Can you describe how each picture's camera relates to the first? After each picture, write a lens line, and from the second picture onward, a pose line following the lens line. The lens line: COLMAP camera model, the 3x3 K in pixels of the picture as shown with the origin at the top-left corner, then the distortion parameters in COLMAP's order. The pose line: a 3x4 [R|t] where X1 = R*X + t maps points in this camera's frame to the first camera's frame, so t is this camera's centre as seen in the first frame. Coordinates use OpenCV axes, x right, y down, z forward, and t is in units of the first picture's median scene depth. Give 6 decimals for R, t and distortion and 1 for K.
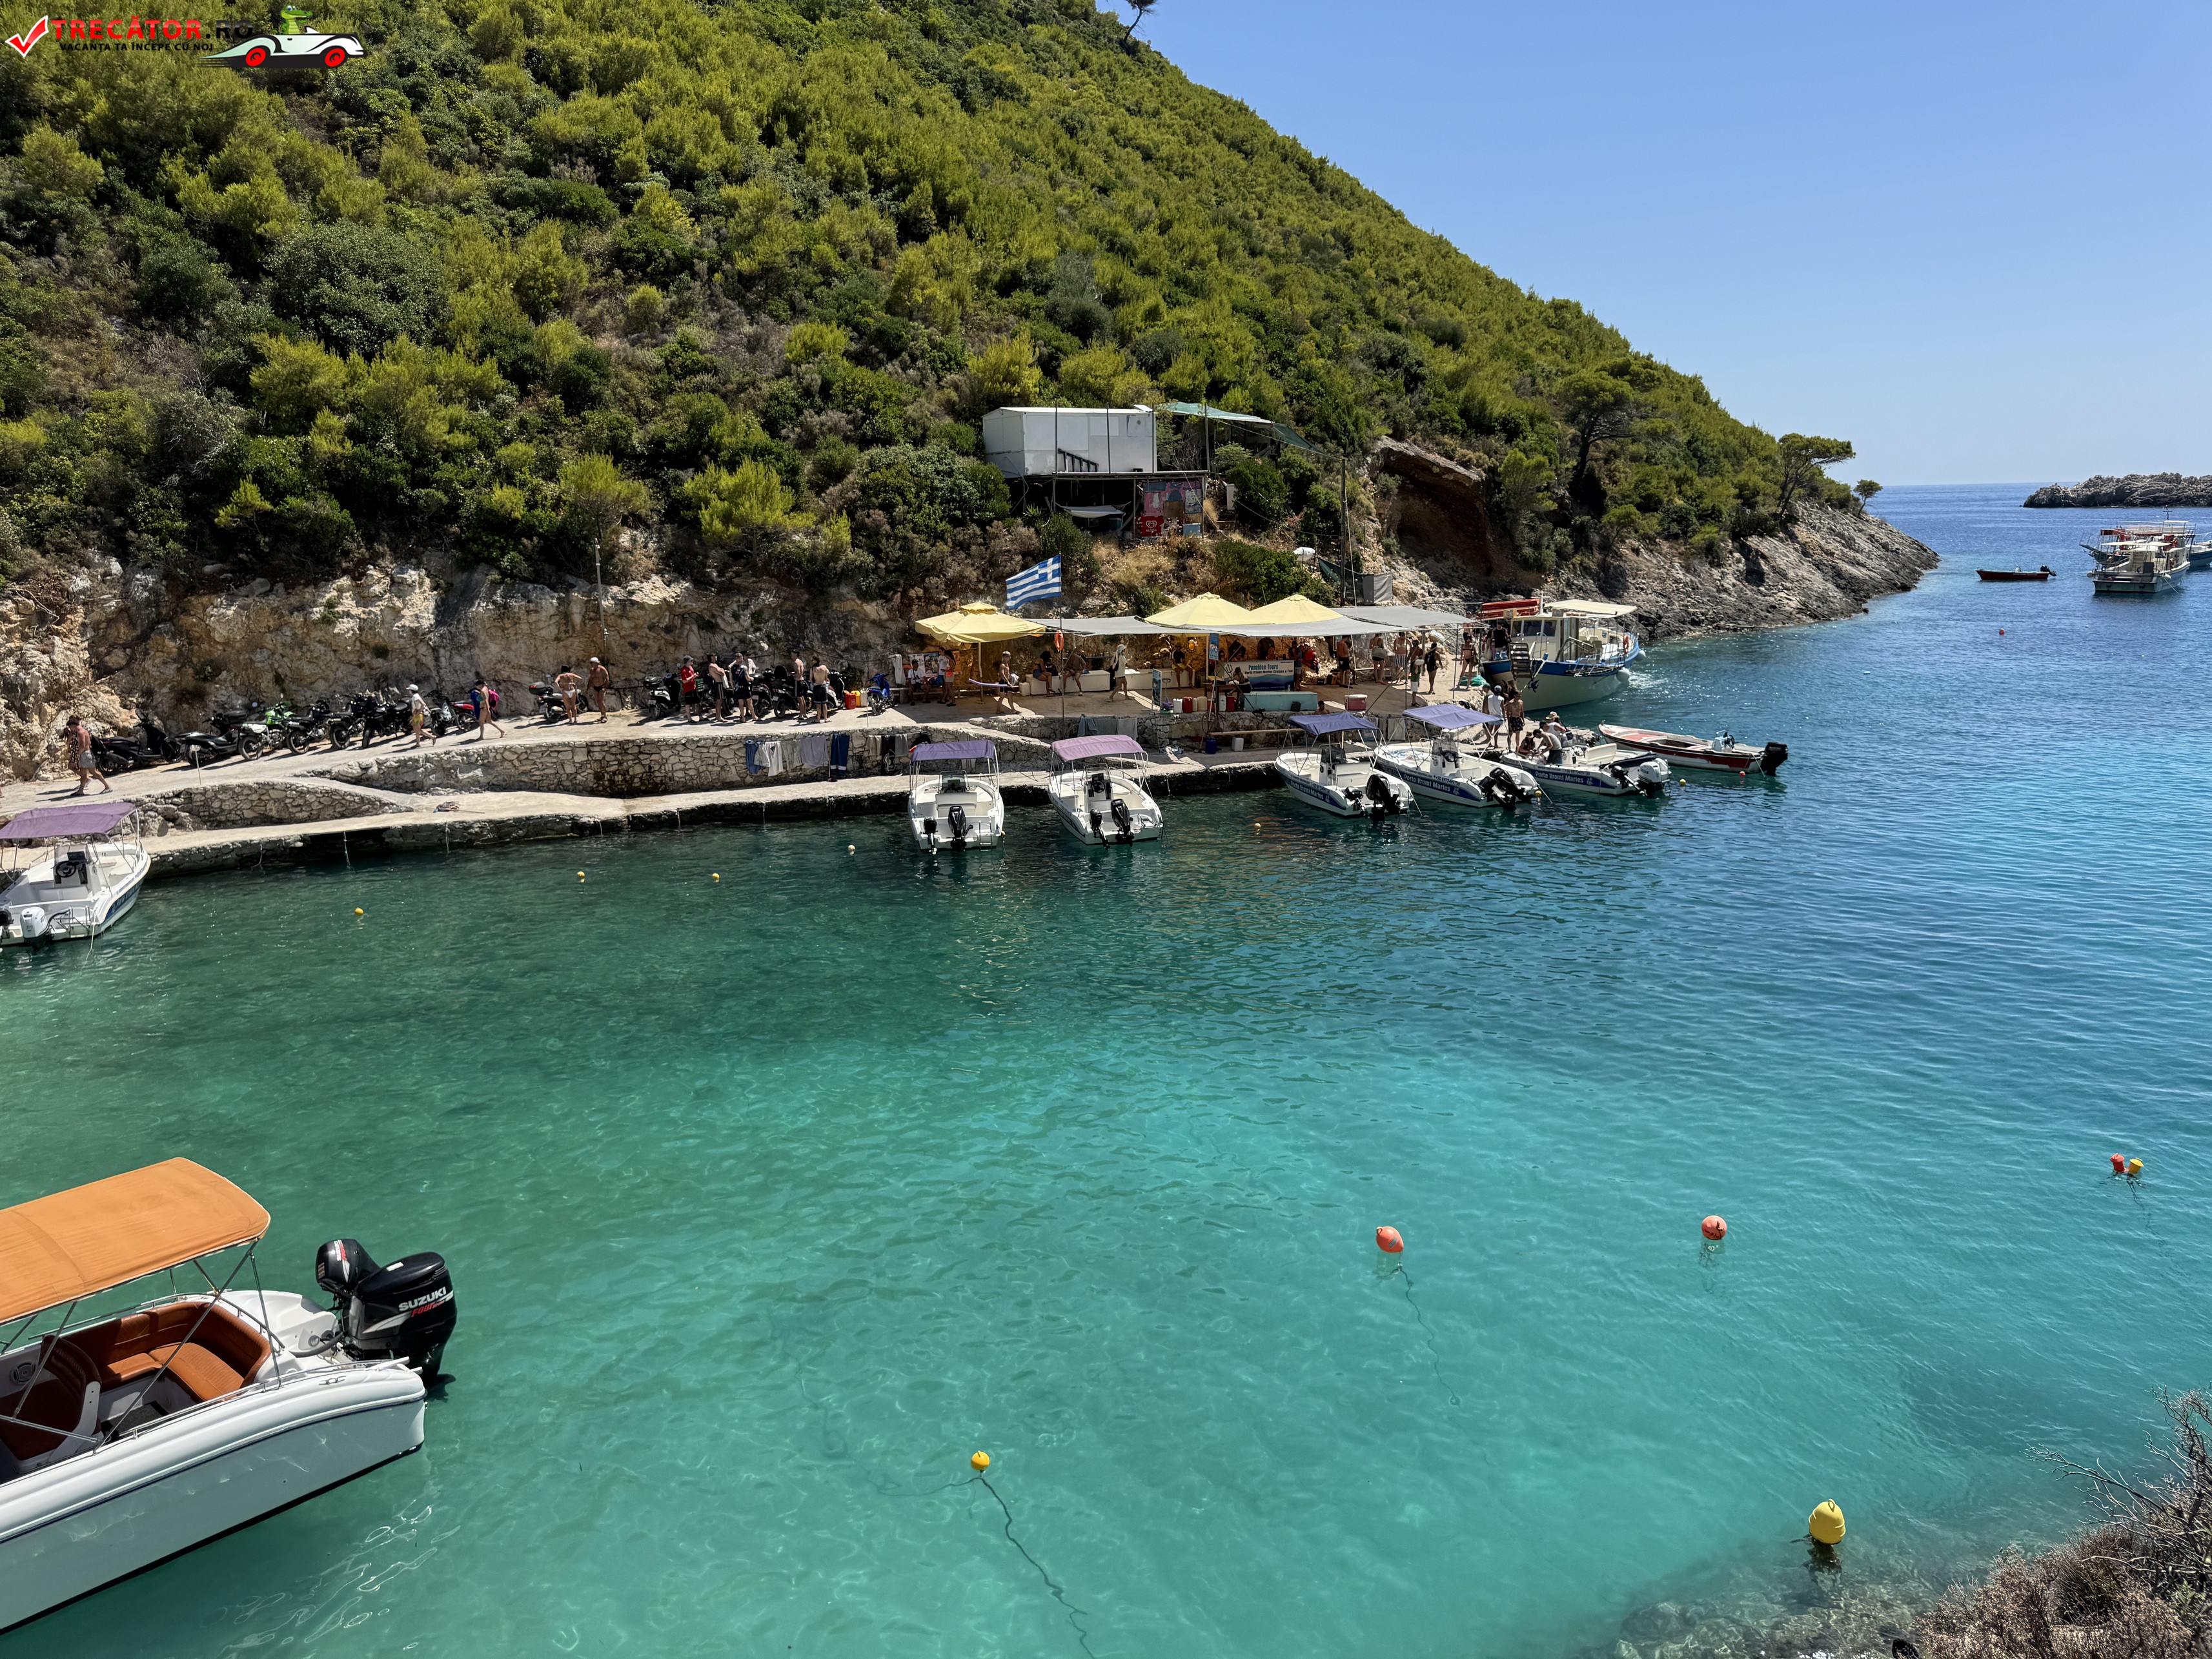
lens RADIAL K [[1559.2, 0, 1094.4], [0, 1559.2, 819.2], [0, 0, 1]] dist [0.063260, -0.083170]
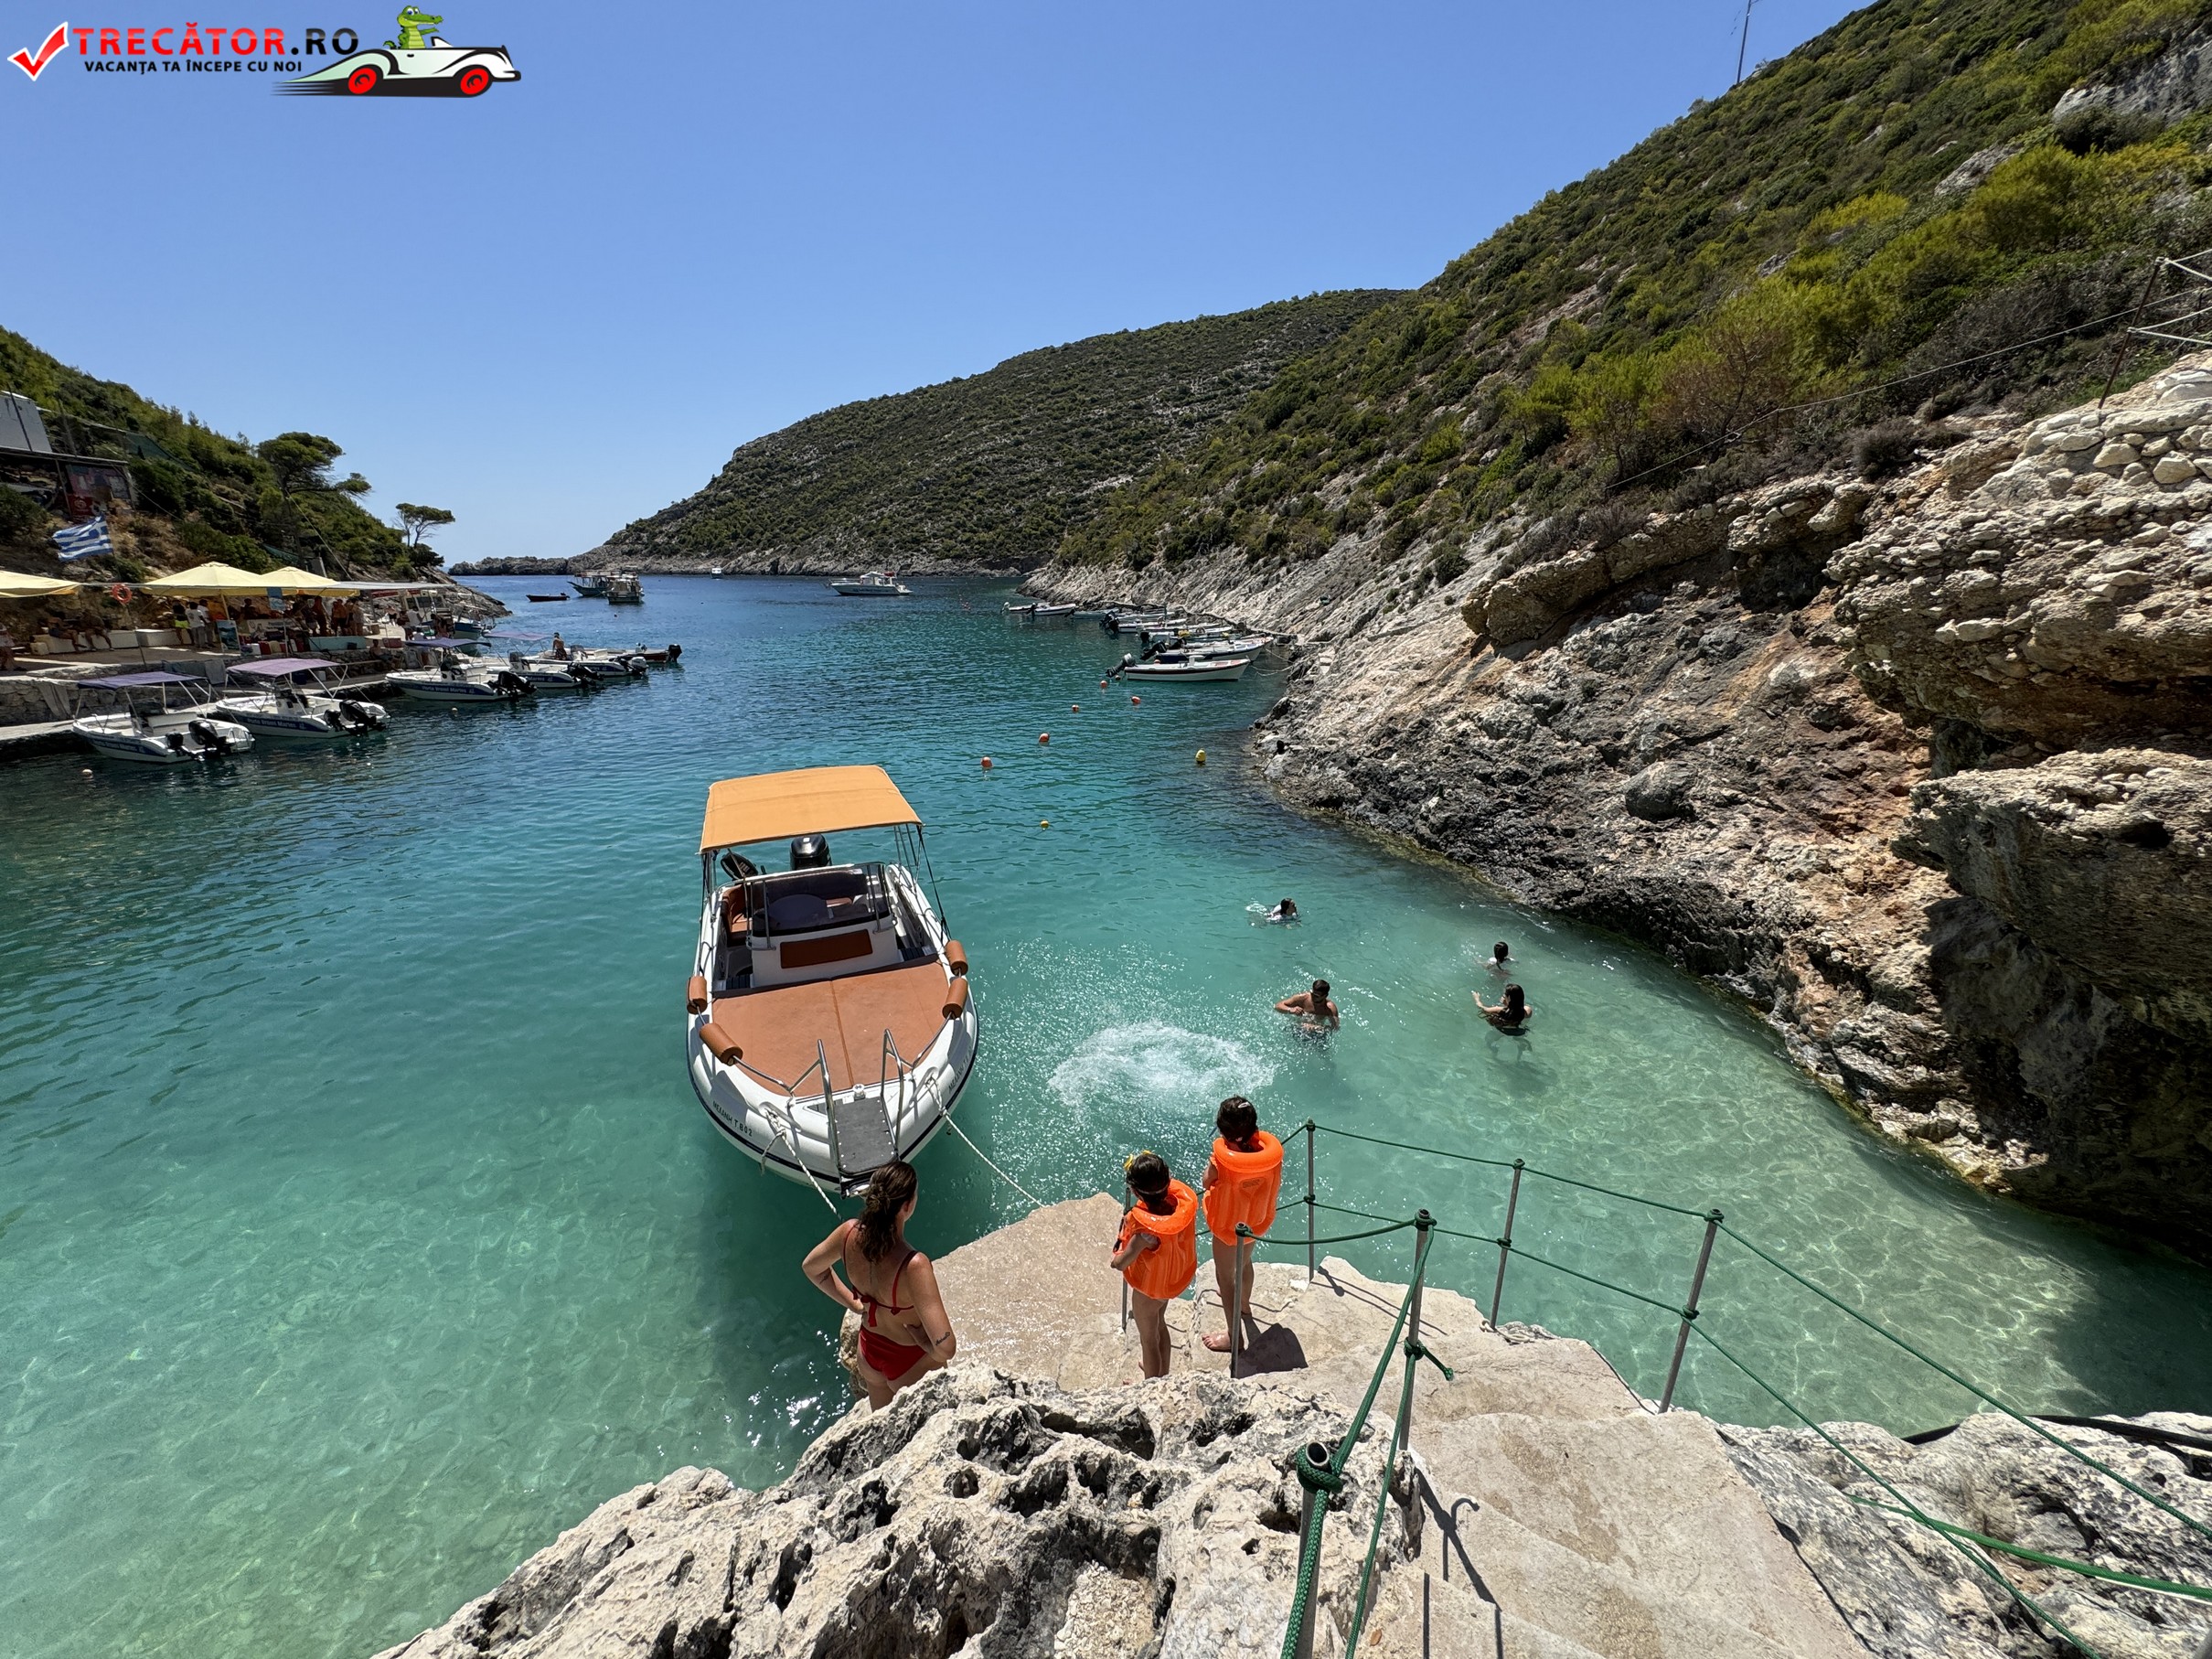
lens RADIAL K [[883.9, 0, 1103.4], [0, 883.9, 827.1], [0, 0, 1]] dist [-0.002326, 0.000349]
pose [[0.389495, -0.246554, 0.887415, -0.316187], [0.179278, 0.965370, 0.189526, 0.048330], [-0.903412, 0.085274, 0.420208, 0.100996]]
